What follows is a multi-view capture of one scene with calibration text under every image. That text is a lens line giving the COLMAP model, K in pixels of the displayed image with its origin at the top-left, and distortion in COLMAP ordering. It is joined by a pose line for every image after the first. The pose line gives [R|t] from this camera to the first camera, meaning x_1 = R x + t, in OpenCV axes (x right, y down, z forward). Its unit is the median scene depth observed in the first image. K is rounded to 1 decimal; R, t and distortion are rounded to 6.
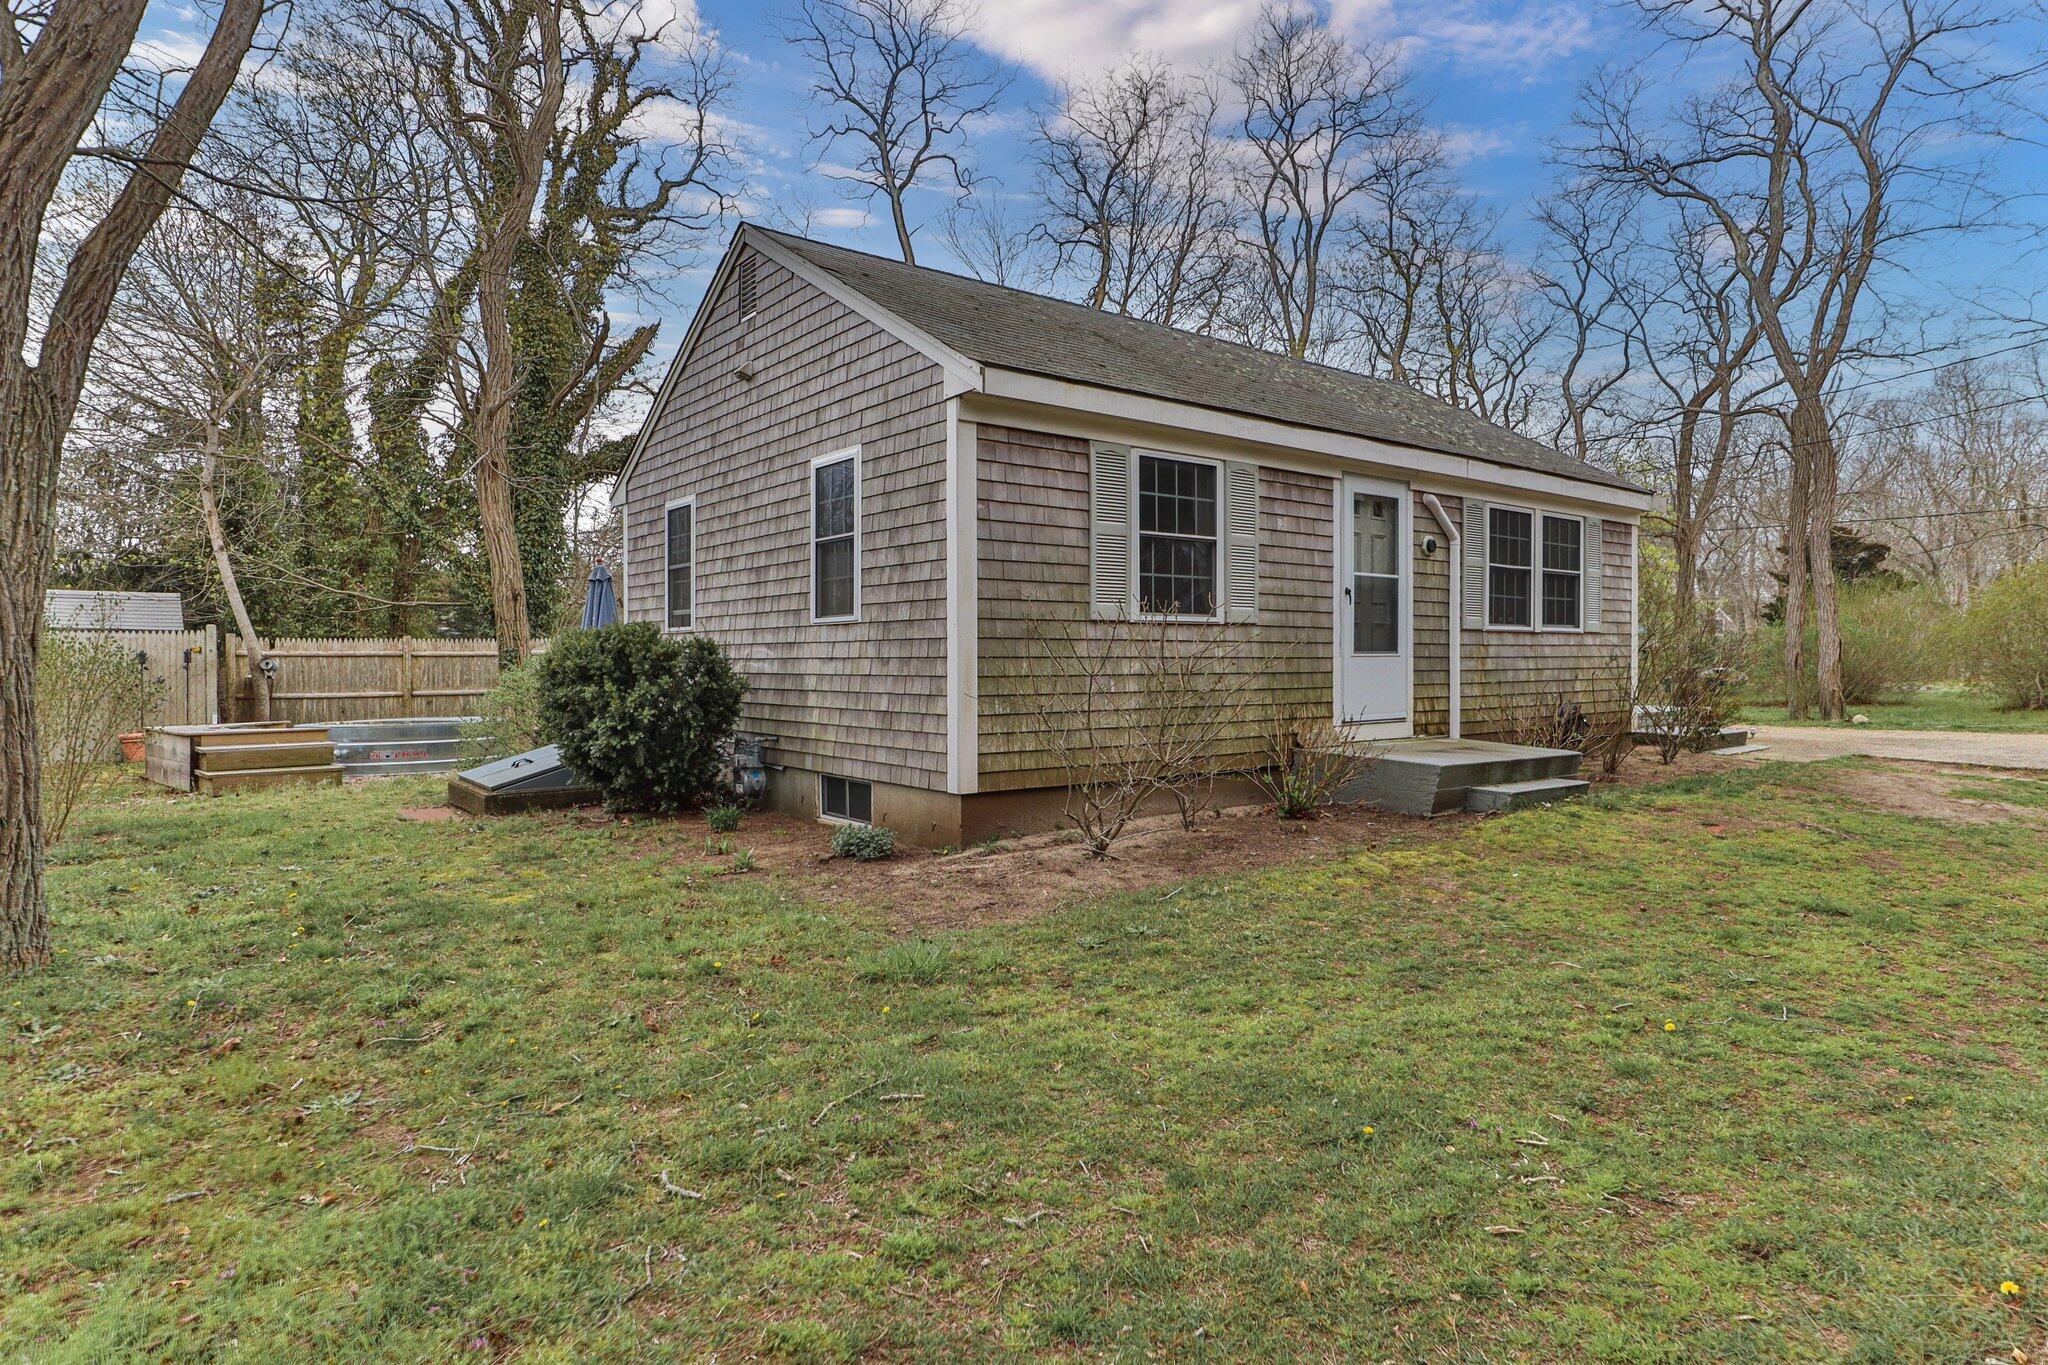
lens RADIAL K [[1157.8, 0, 1037.5], [0, 1157.8, 683.7], [0, 0, 1]] dist [-0.037215, 0.000402]
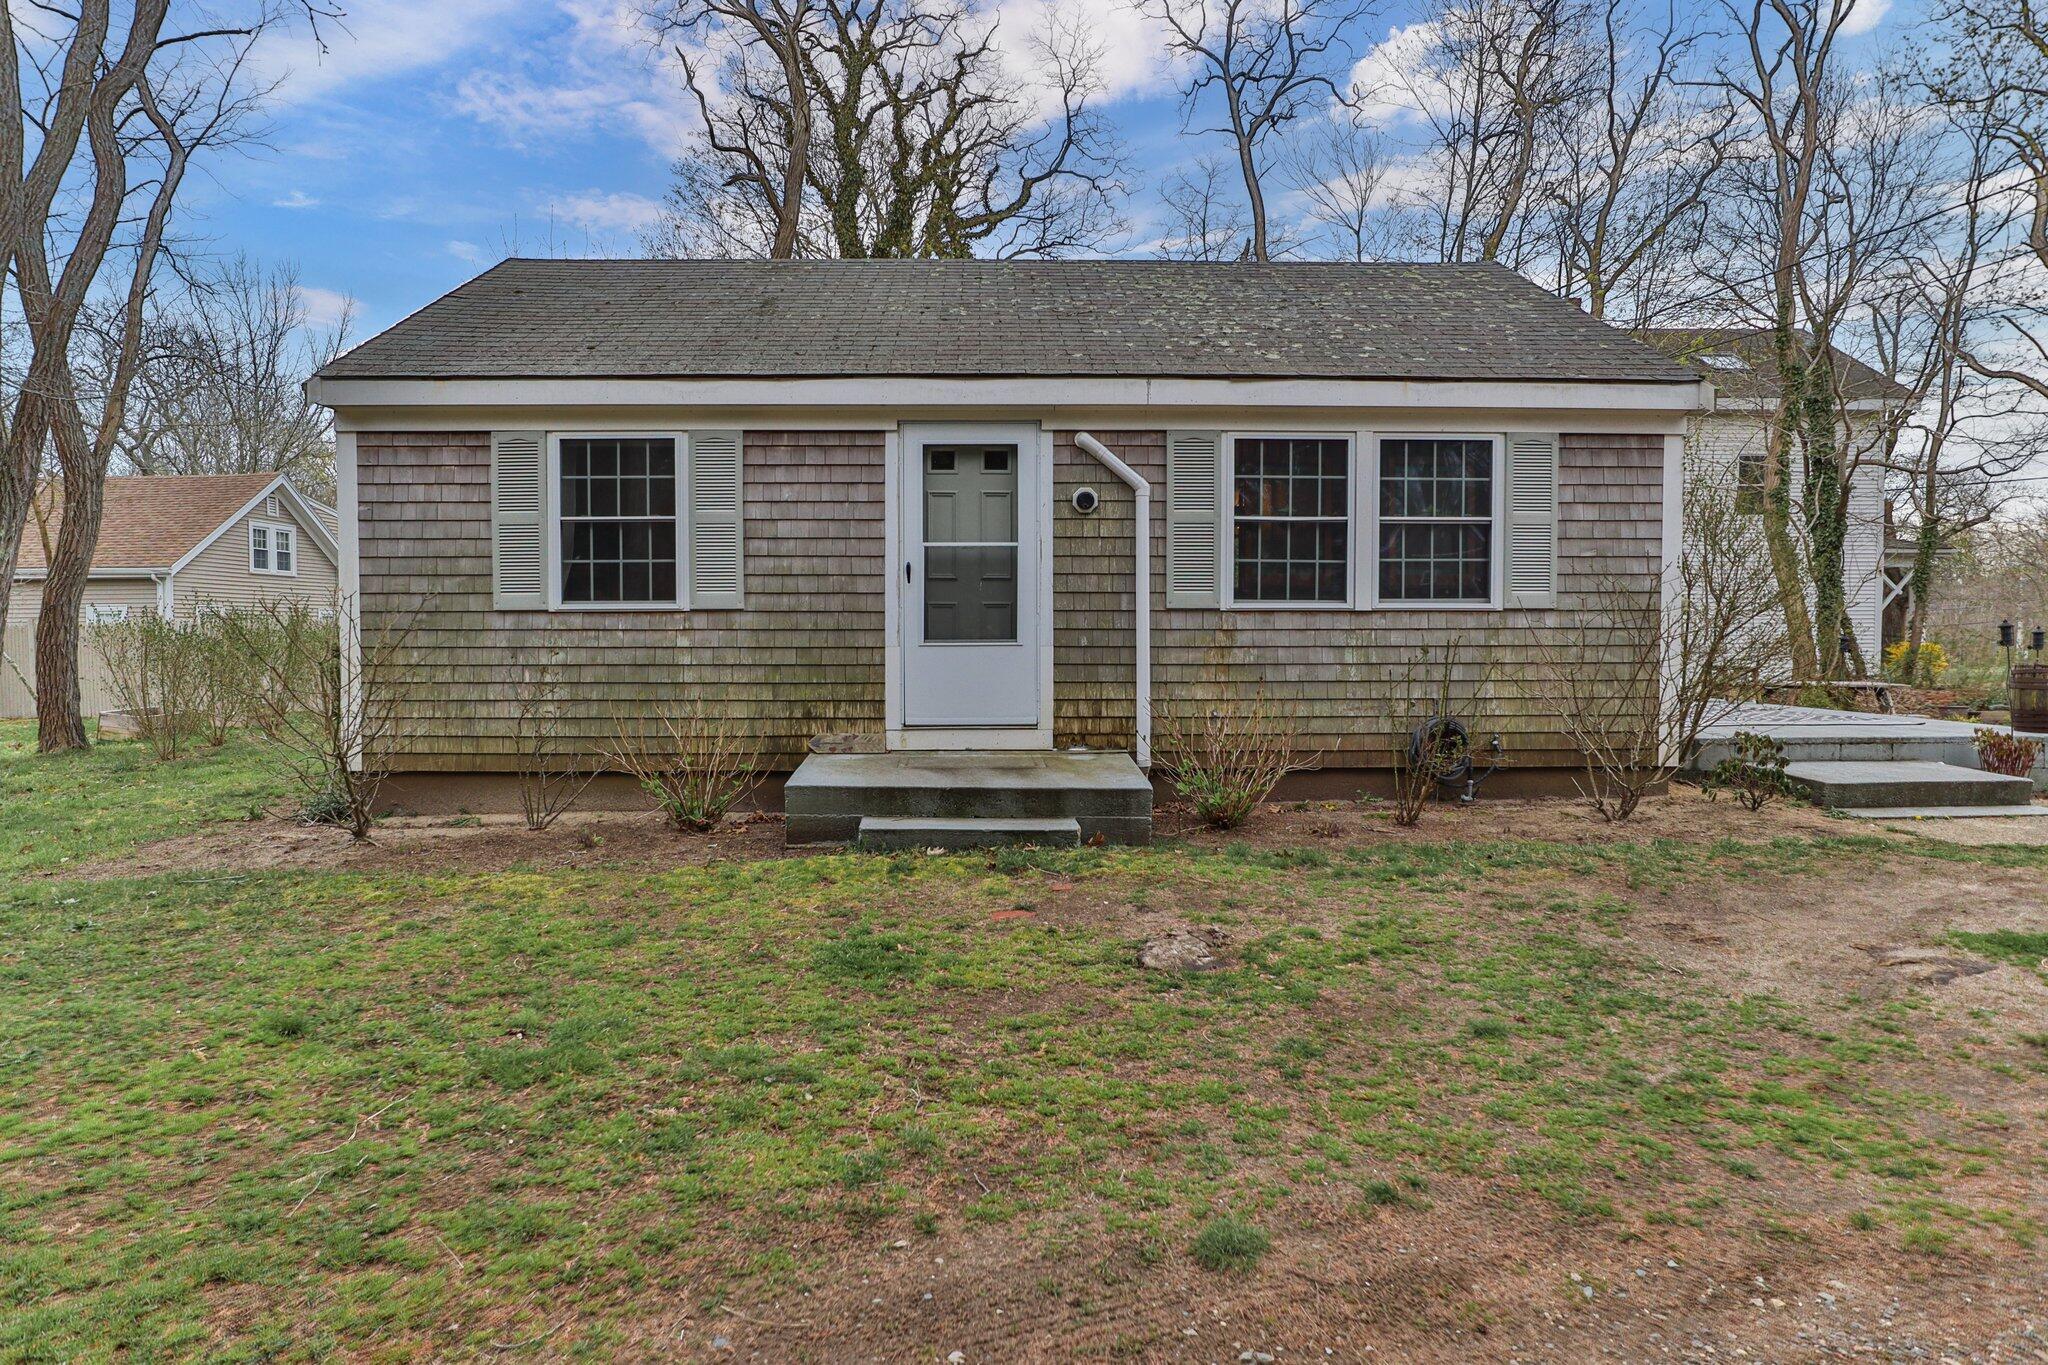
lens RADIAL K [[1157.8, 0, 1037.5], [0, 1157.8, 683.7], [0, 0, 1]] dist [-0.037215, 0.000402]
pose [[0.796951, 0.030471, -0.603275, 0.793904], [-0.014325, 0.999399, 0.031554, -0.022746], [0.603874, -0.016505, 0.796909, 0.374905]]
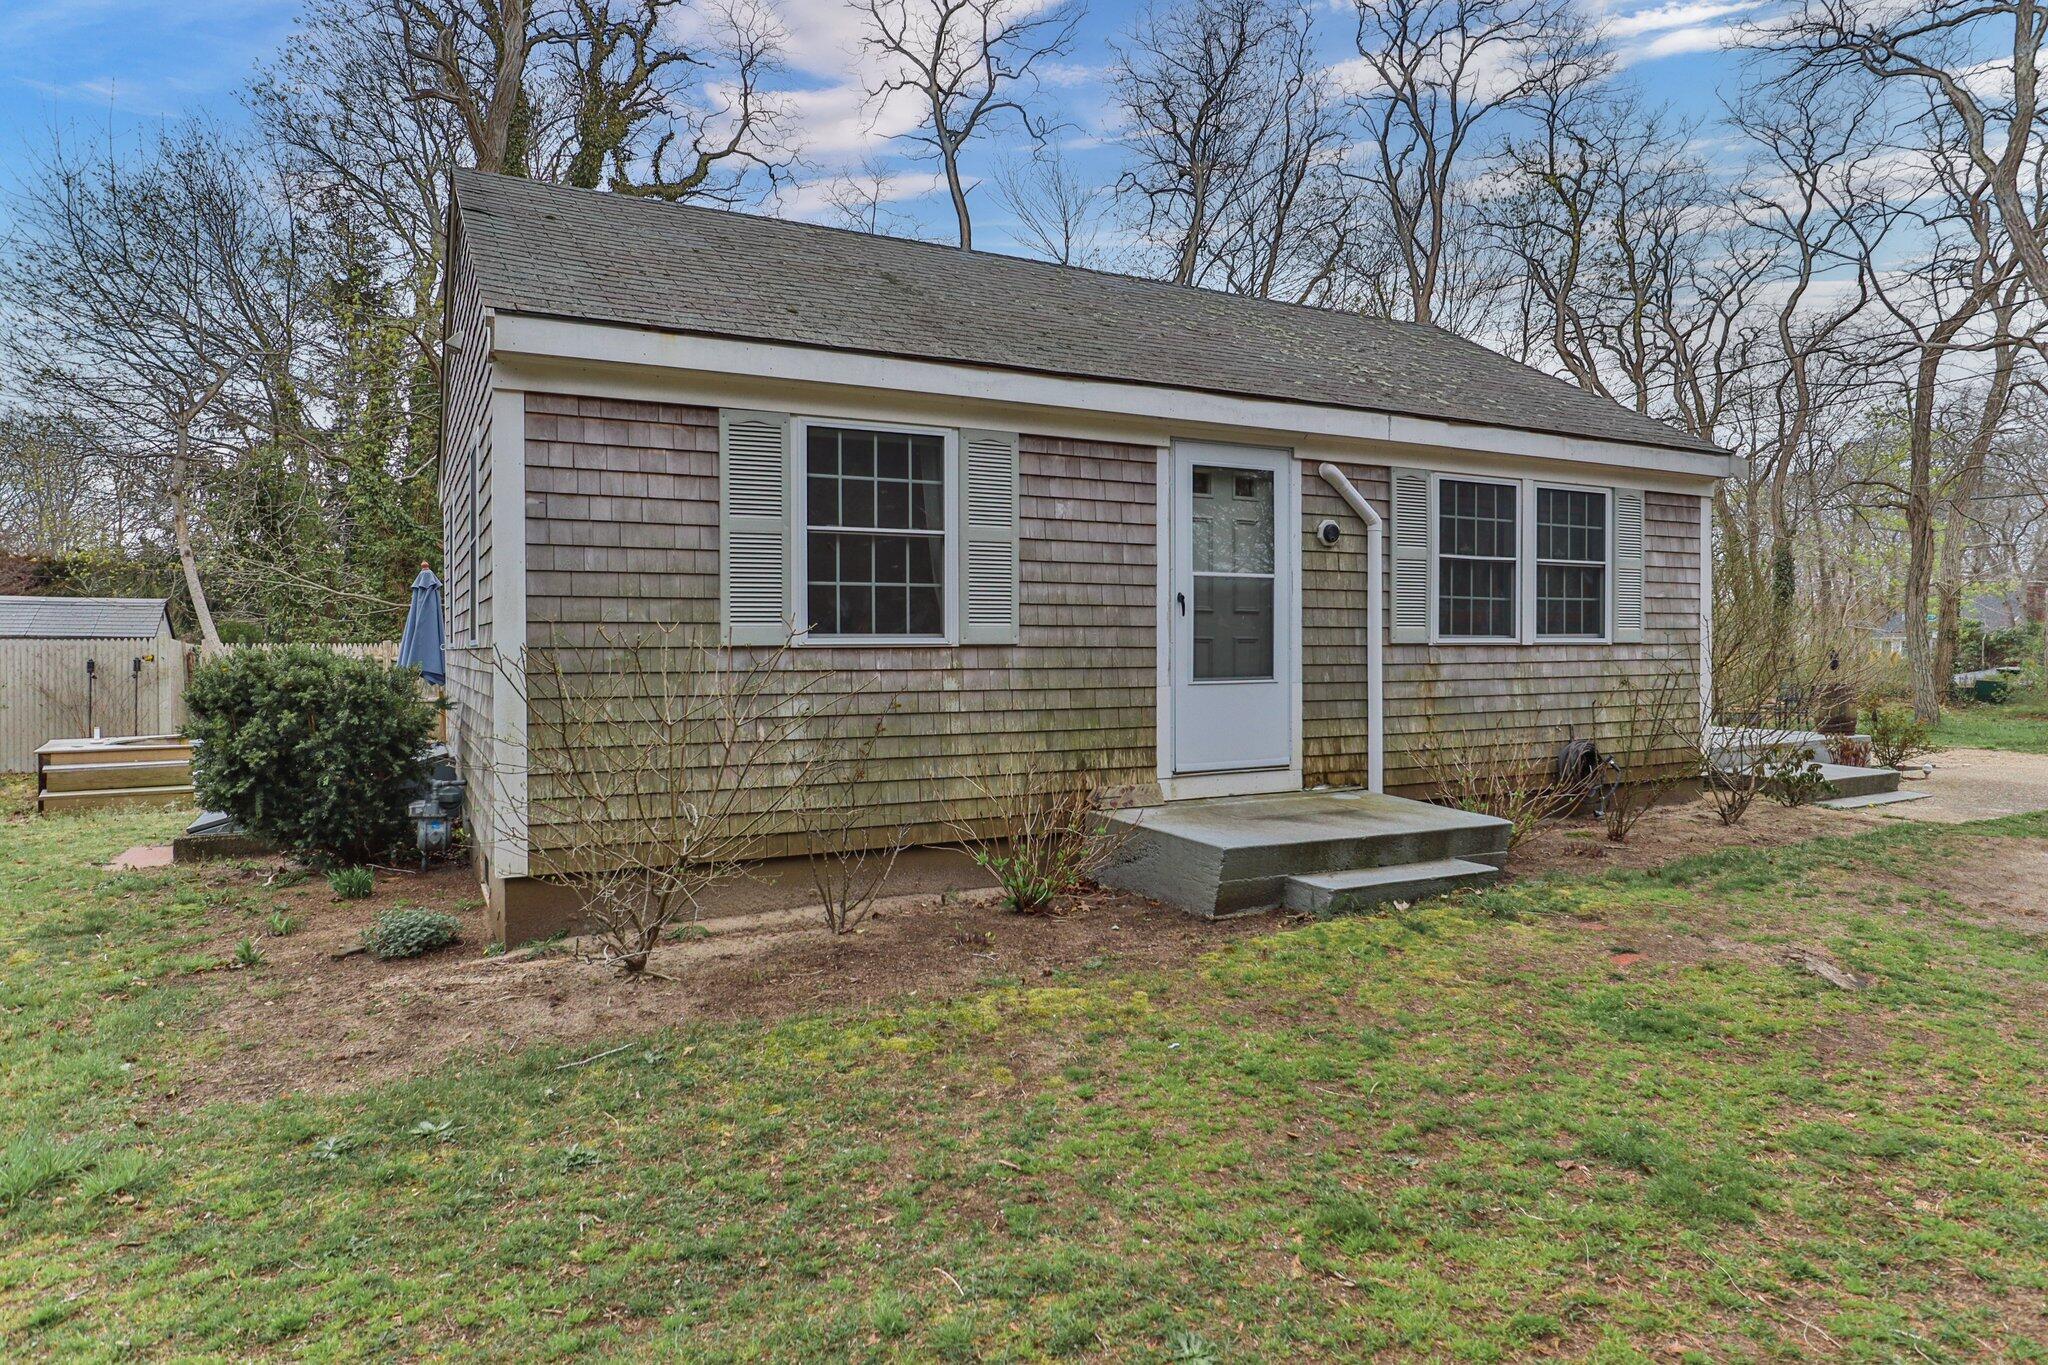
lens RADIAL K [[1205.9, 0, 1035.4], [0, 1205.9, 671.2], [0, 0, 1]] dist [-0.045005, 0.018221]
pose [[0.982543, 0.002987, -0.186009, 0.303320], [-0.003184, 0.999995, -0.000760, -0.029870], [0.186006, 0.001339, 0.982548, 0.205304]]
